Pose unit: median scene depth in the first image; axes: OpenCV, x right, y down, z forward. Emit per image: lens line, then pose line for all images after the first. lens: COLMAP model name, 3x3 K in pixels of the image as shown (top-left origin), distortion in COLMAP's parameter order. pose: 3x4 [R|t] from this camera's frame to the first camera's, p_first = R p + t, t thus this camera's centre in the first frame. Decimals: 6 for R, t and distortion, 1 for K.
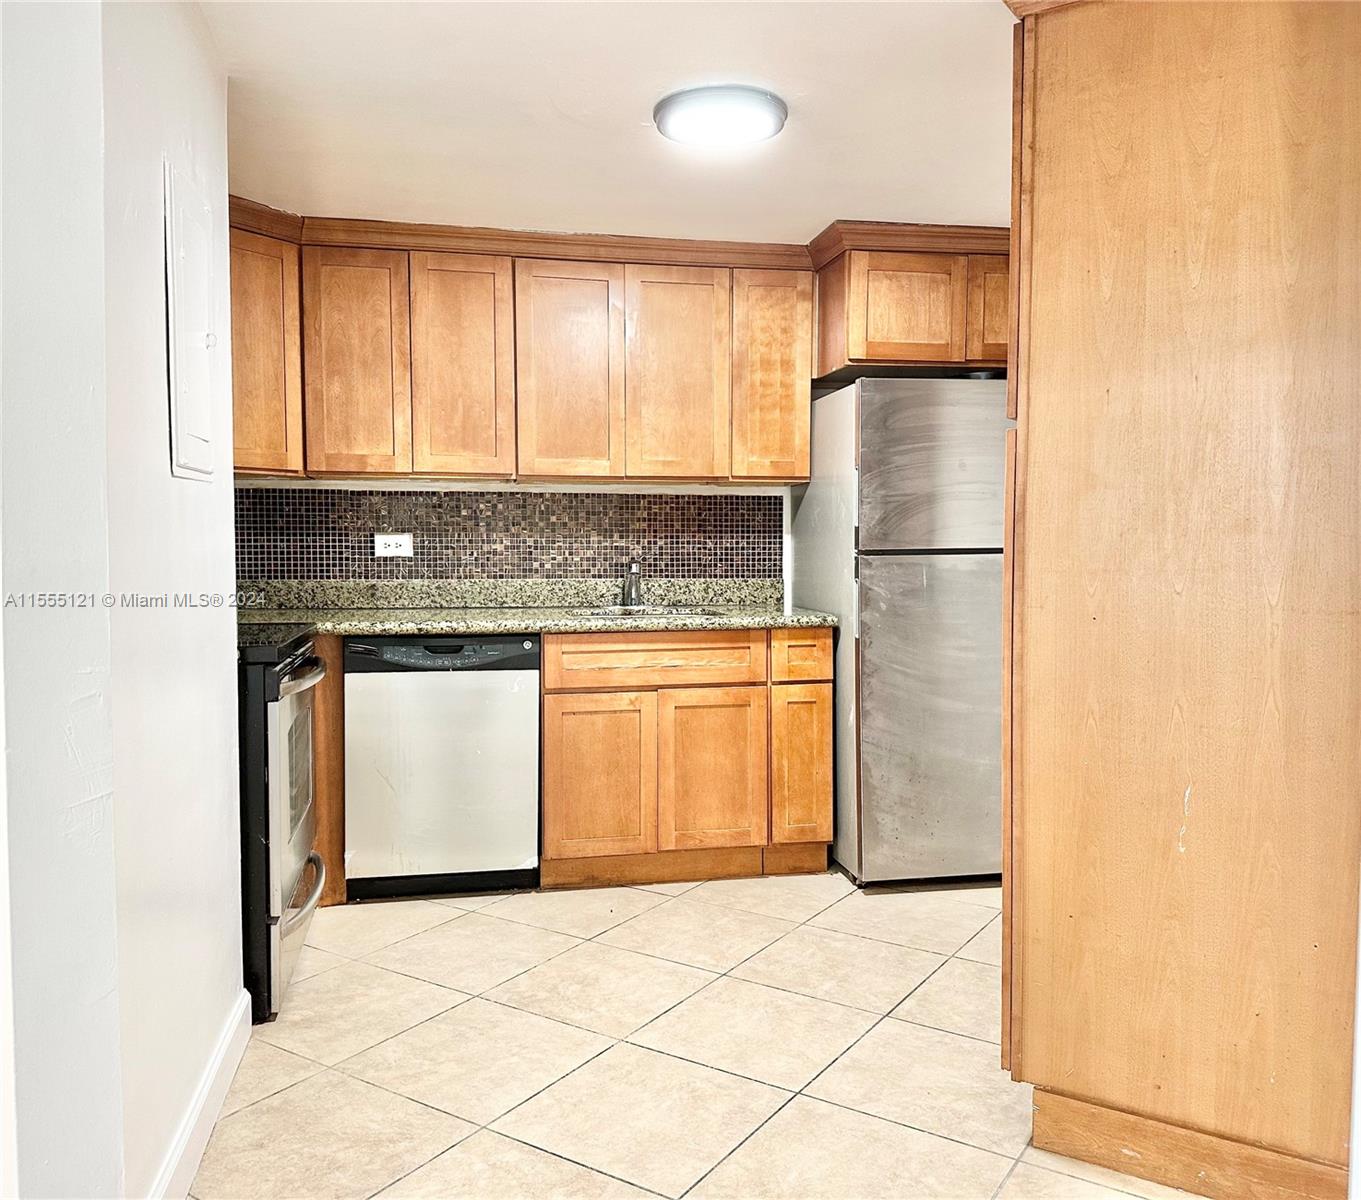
lens RADIAL K [[1108.6, 0, 680.5], [0, 1108.6, 600.0], [0, 0, 1]] dist [0.107164, -0.005087]
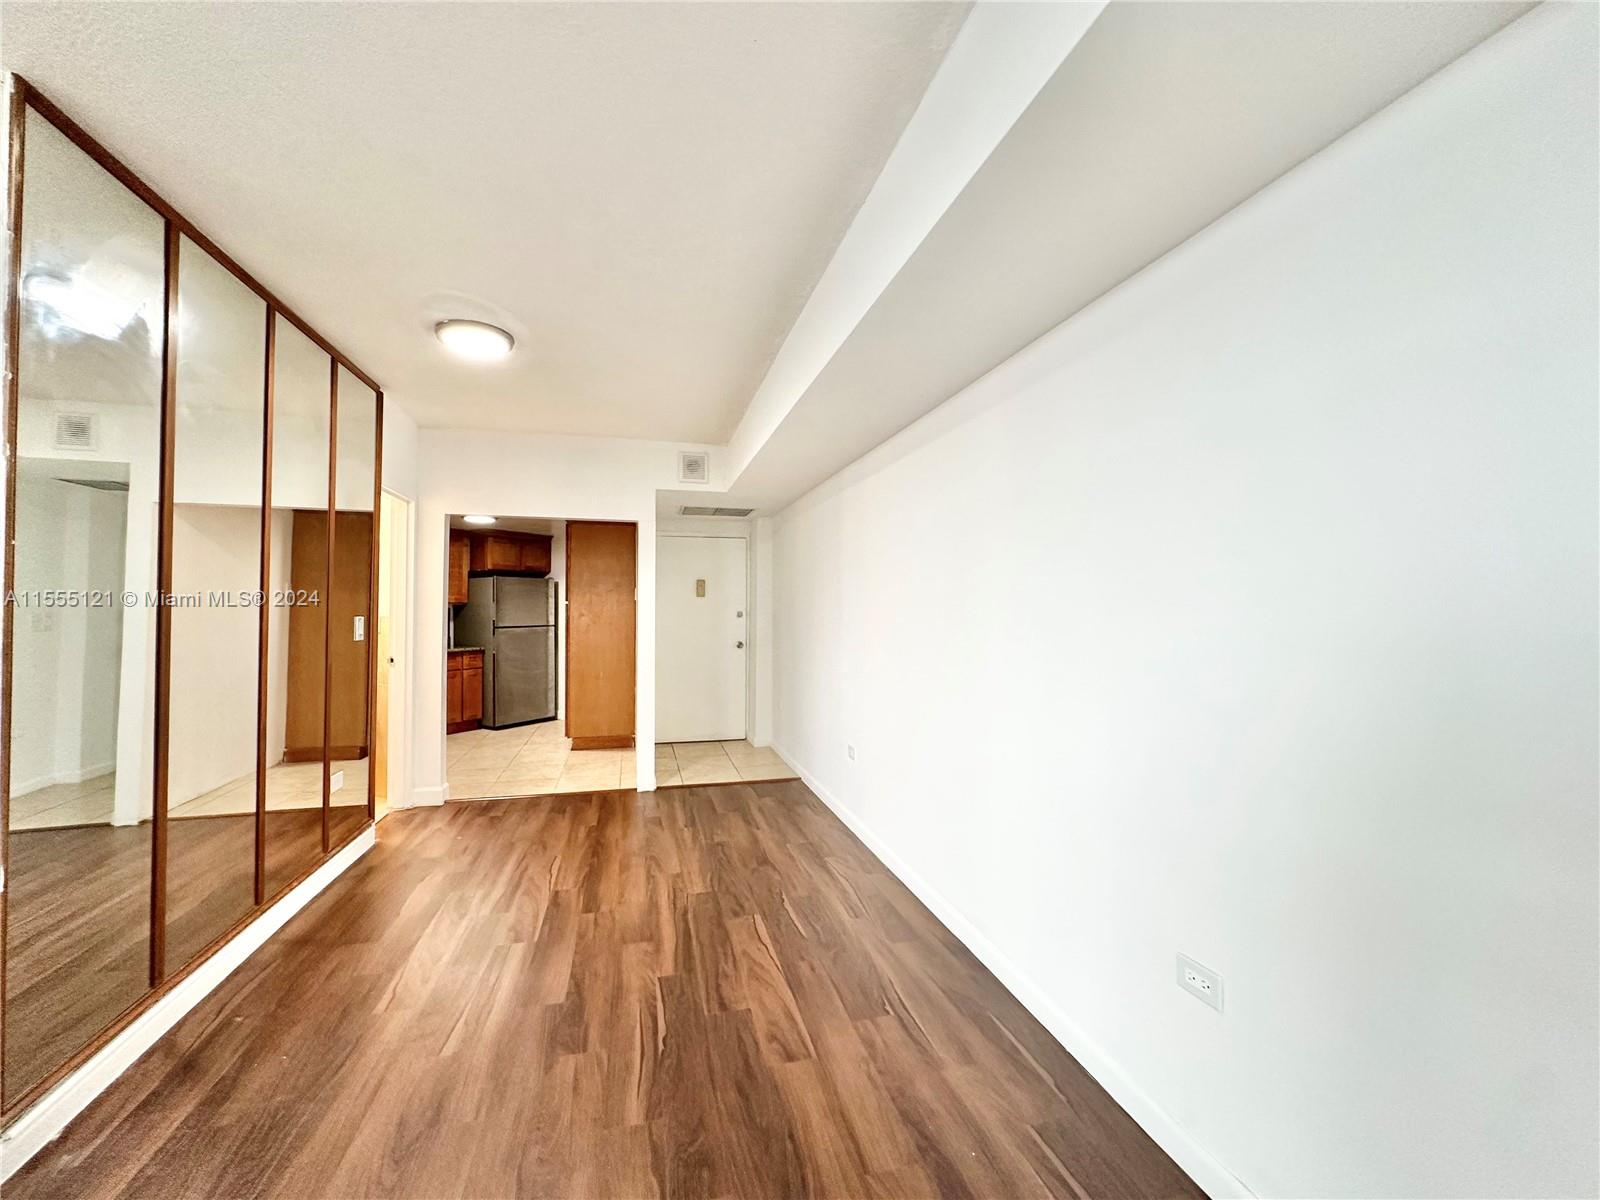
lens RADIAL K [[640.1, 0, 799.3], [0, 640.1, 601.5], [0, 0, 1]] dist [-0.003597, 0.001363]
pose [[0.660925, 0.015087, 0.750300, -0.608729], [0.034760, 0.998109, -0.050688, 0.007730], [-0.749646, 0.059581, 0.659151, -0.859208]]
